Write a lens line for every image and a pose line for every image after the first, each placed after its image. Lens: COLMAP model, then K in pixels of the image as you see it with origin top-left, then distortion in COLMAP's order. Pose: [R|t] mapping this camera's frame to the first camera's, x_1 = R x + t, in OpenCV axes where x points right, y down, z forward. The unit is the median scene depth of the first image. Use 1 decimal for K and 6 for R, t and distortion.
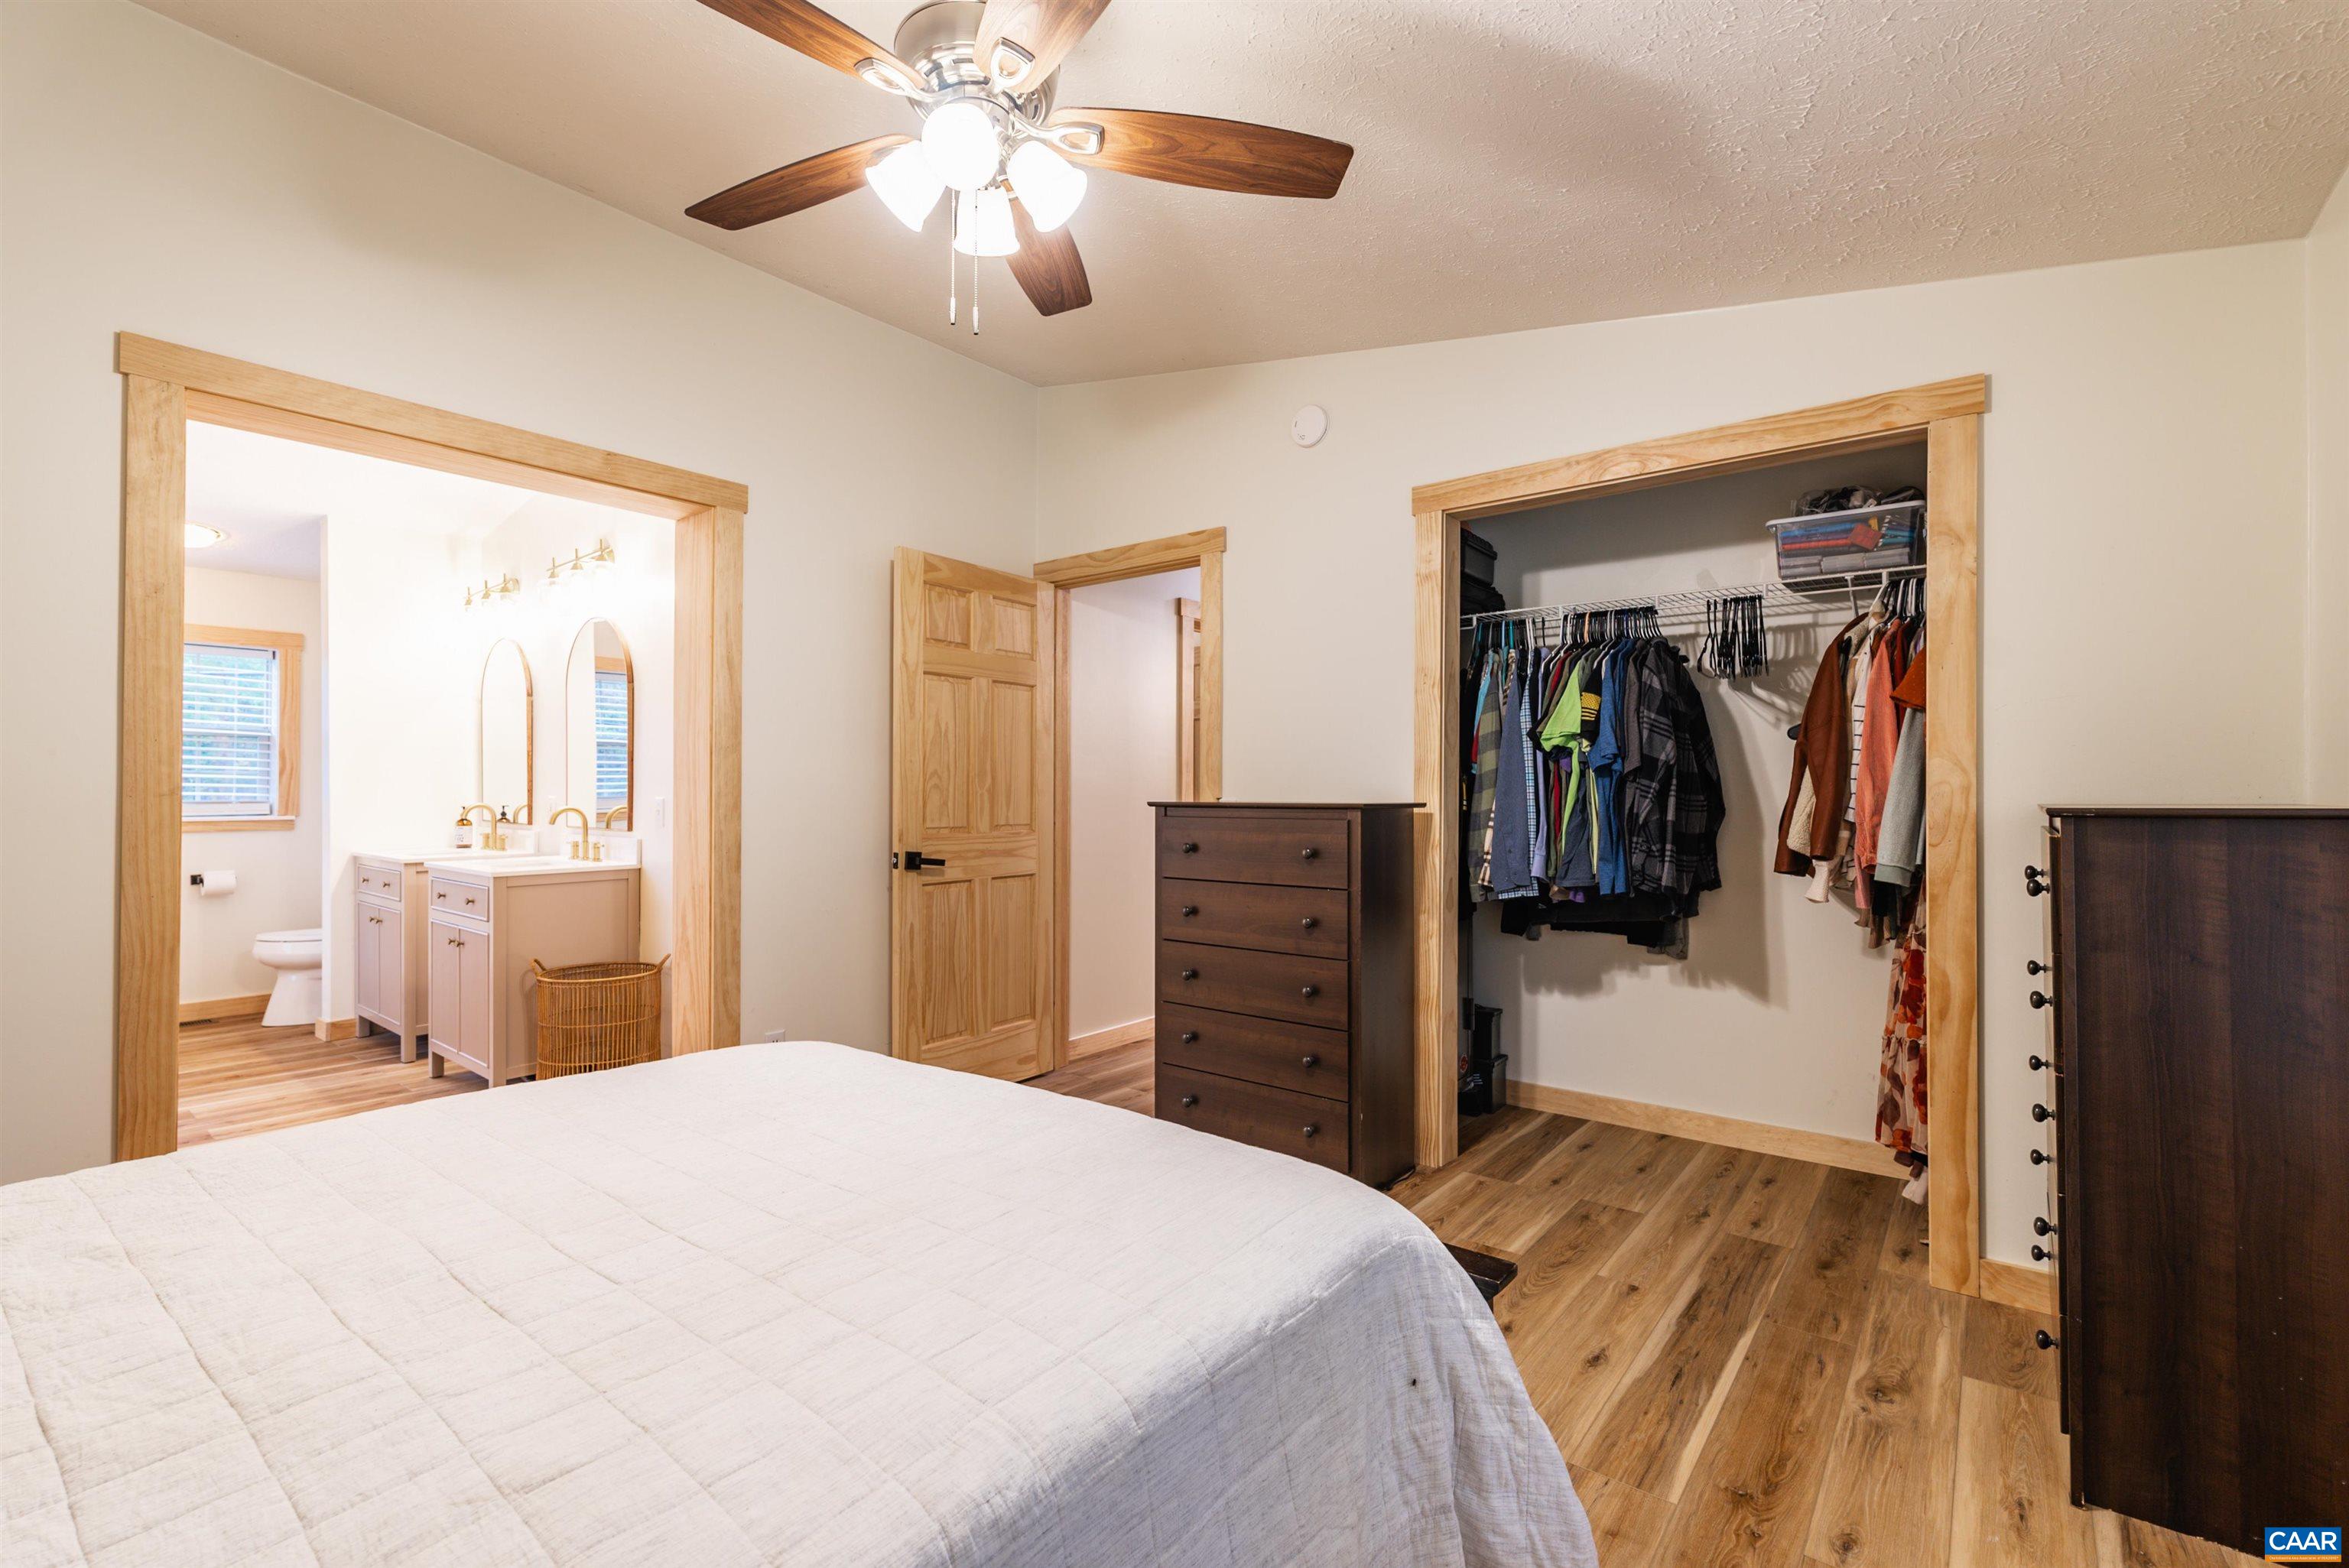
lens RADIAL K [[1036.9, 0, 1174.5], [0, 1036.9, 784.0], [0, 0, 1]] dist [0.000118, -0.000214]
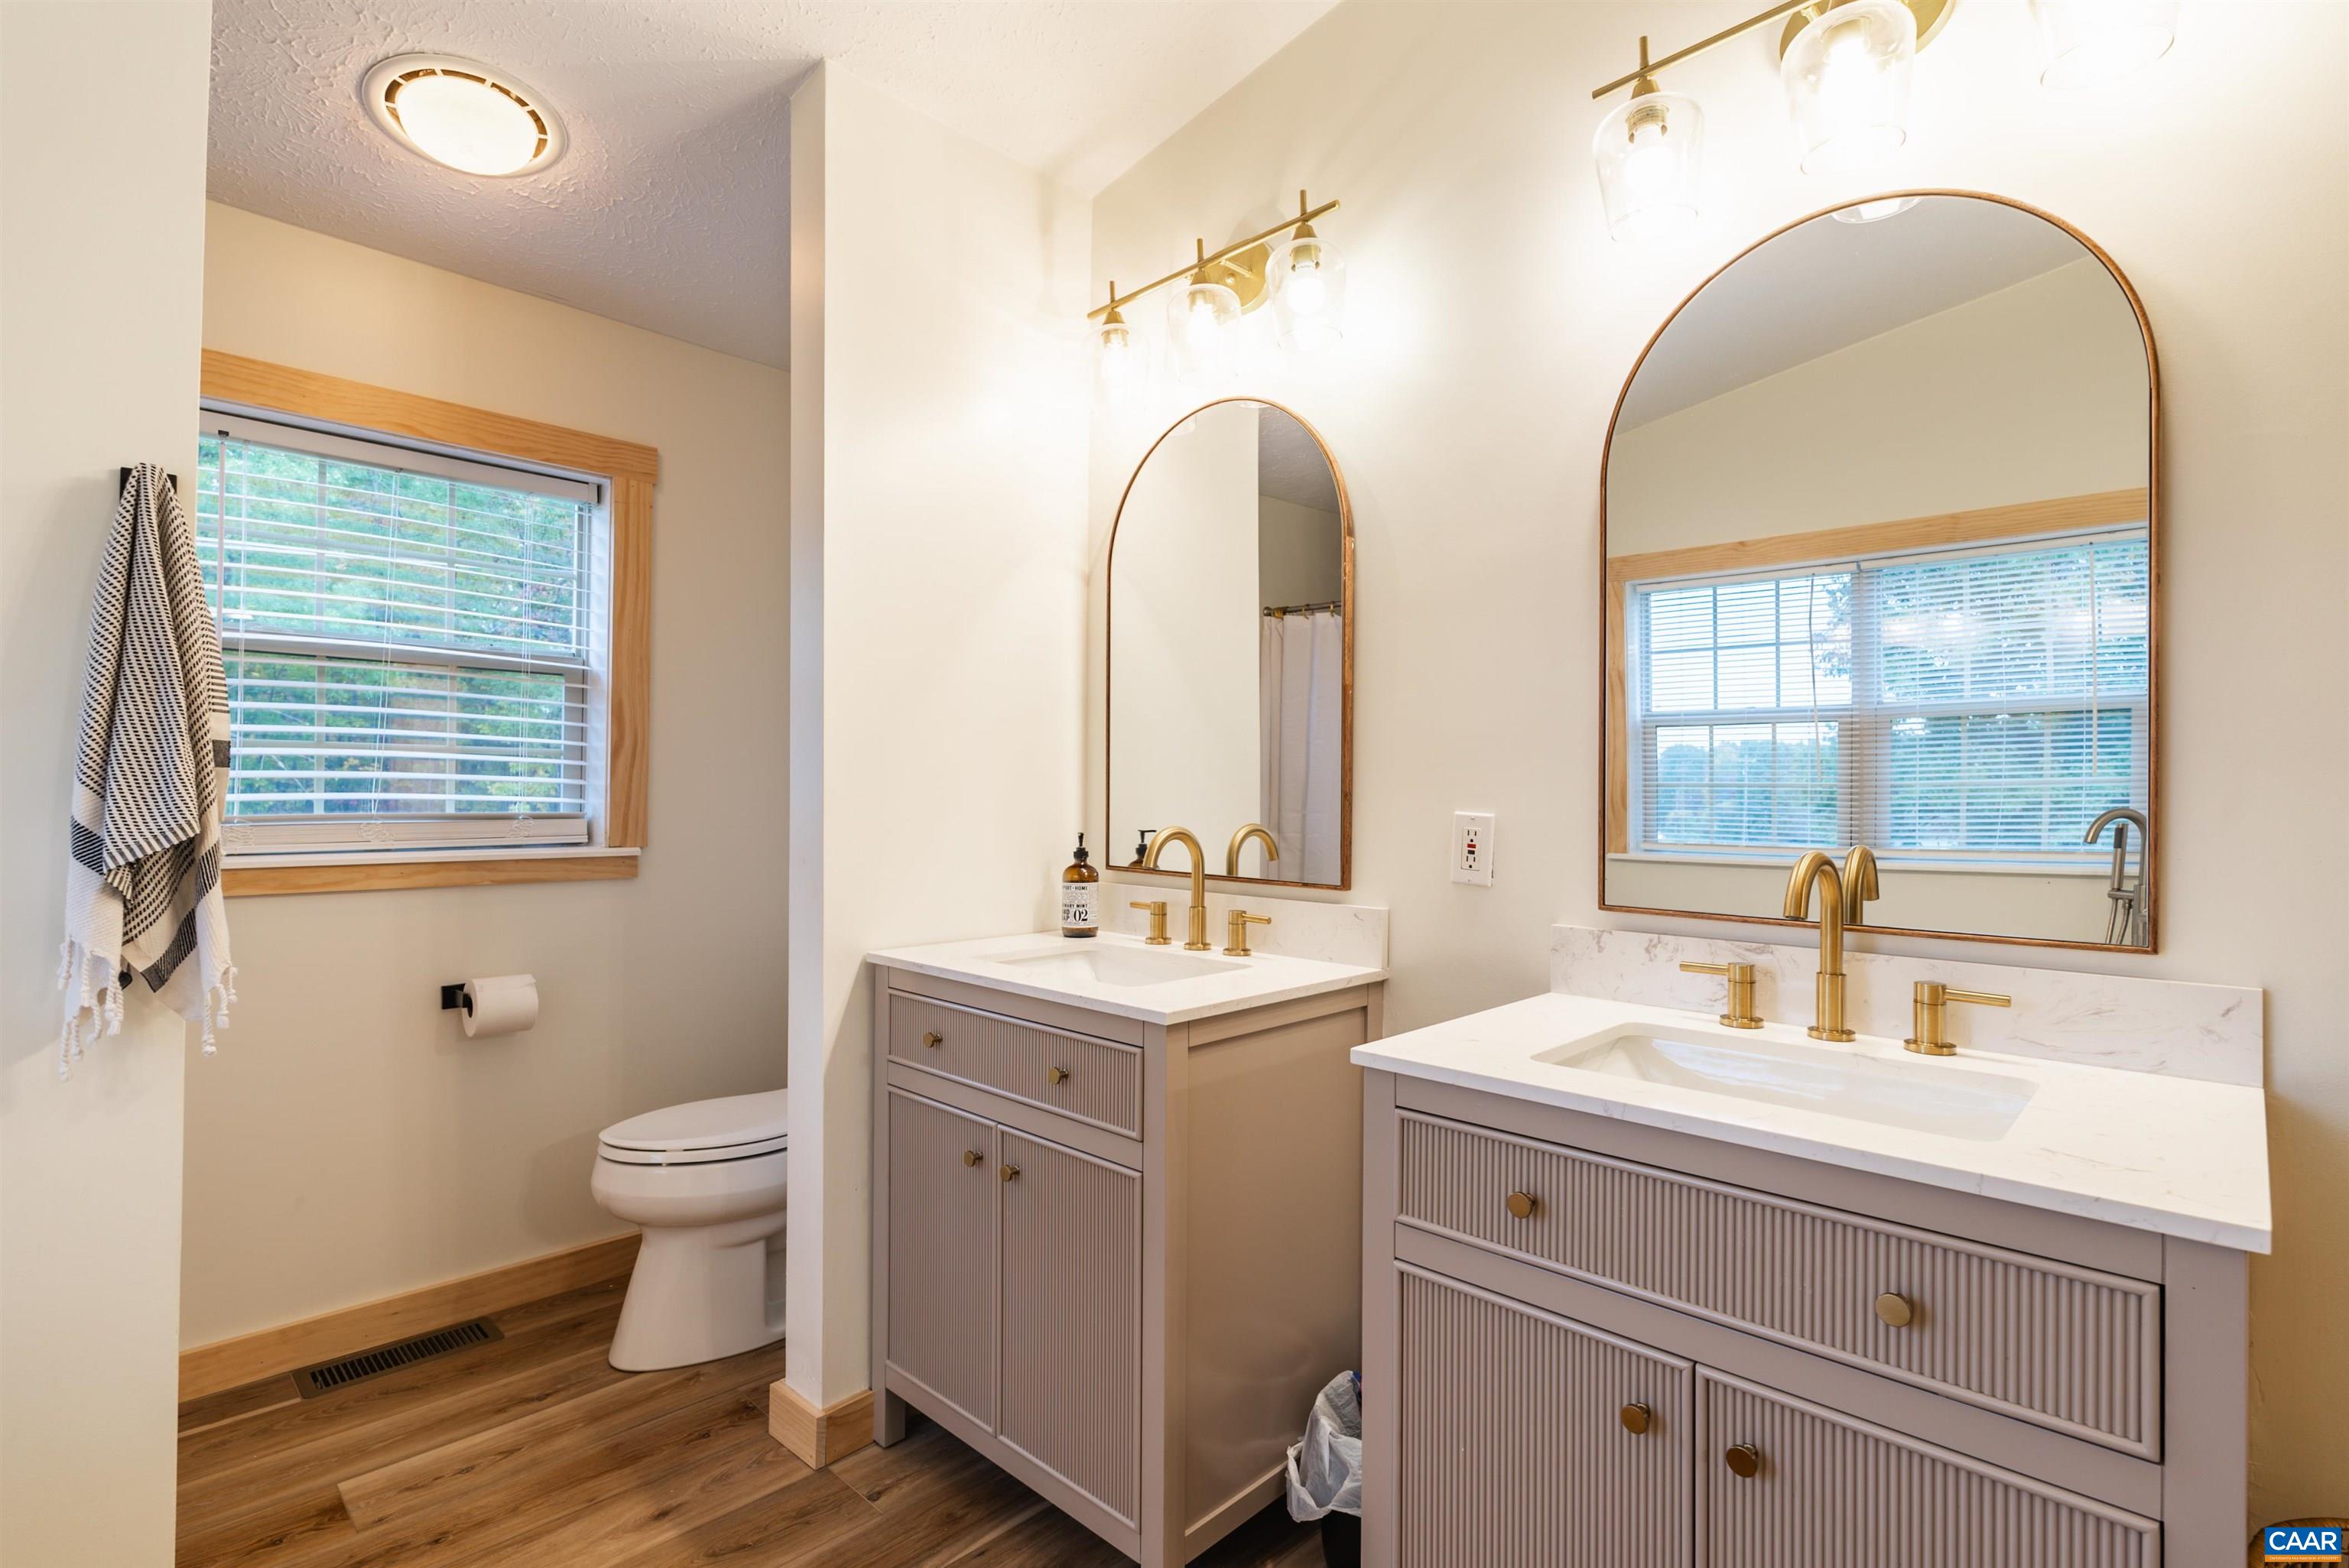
lens RADIAL K [[1118.8, 0, 1174.5], [0, 1118.8, 784.0], [0, 0, 1]] dist [0.001934, 0.000160]
pose [[0.996219, 0.007787, -0.086523, -0.608604], [-0.007828, 0.999969, -0.000131, 0.001748], [0.086519, 0.000808, 0.996250, 0.565234]]
